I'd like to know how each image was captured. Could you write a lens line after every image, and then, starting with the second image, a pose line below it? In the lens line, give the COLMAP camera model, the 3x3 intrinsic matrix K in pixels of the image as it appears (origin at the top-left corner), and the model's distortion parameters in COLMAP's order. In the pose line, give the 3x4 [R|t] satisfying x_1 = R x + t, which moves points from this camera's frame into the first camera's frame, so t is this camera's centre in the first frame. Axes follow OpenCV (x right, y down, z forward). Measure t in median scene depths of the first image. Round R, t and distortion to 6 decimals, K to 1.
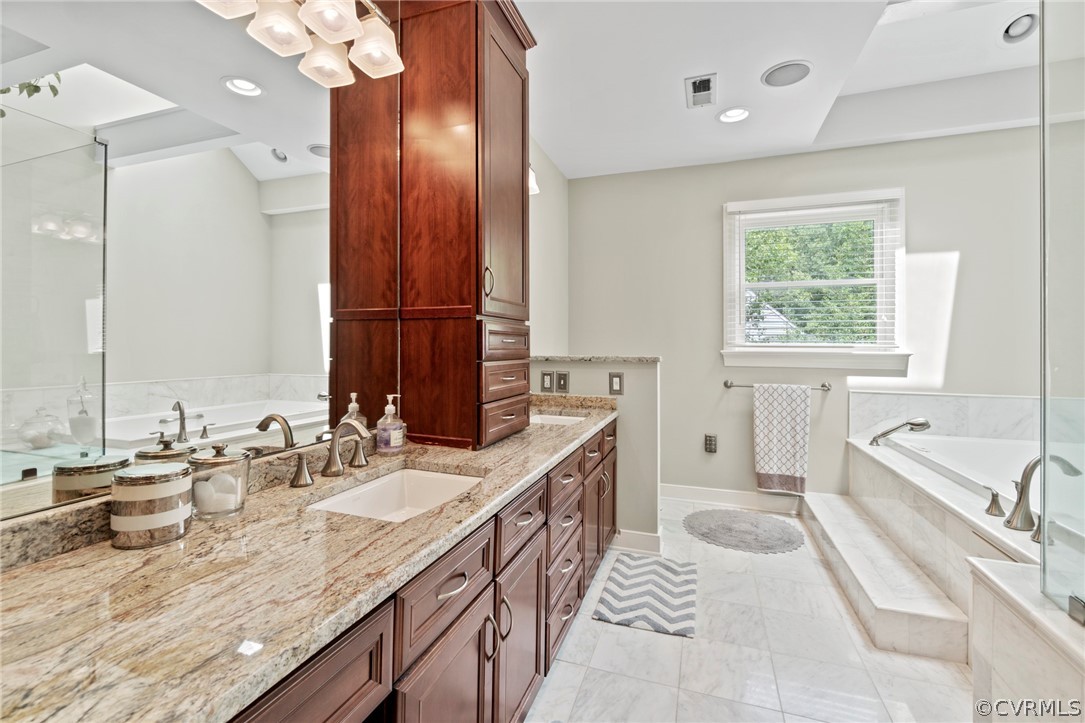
lens RADIAL K [[467.9, 0, 545.0], [0, 467.9, 353.3], [0, 0, 1]] dist [-0.002117, 0.000497]
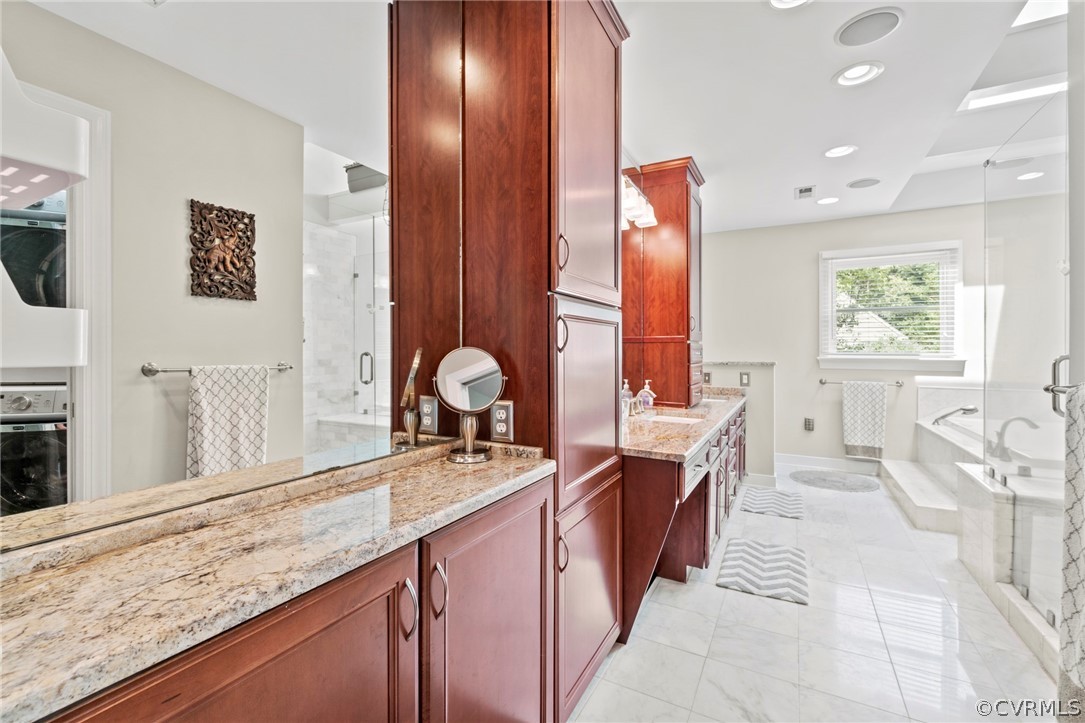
lens RADIAL K [[467.9, 0, 539.3], [0, 467.9, 358.8], [0, 0, 1]] dist [-0.002117, 0.000497]
pose [[0.986295, 0.000457, -0.164991, -0.266470], [0.000008, 0.999996, 0.002819, -0.006770], [0.164992, -0.002782, 0.986291, -0.645206]]
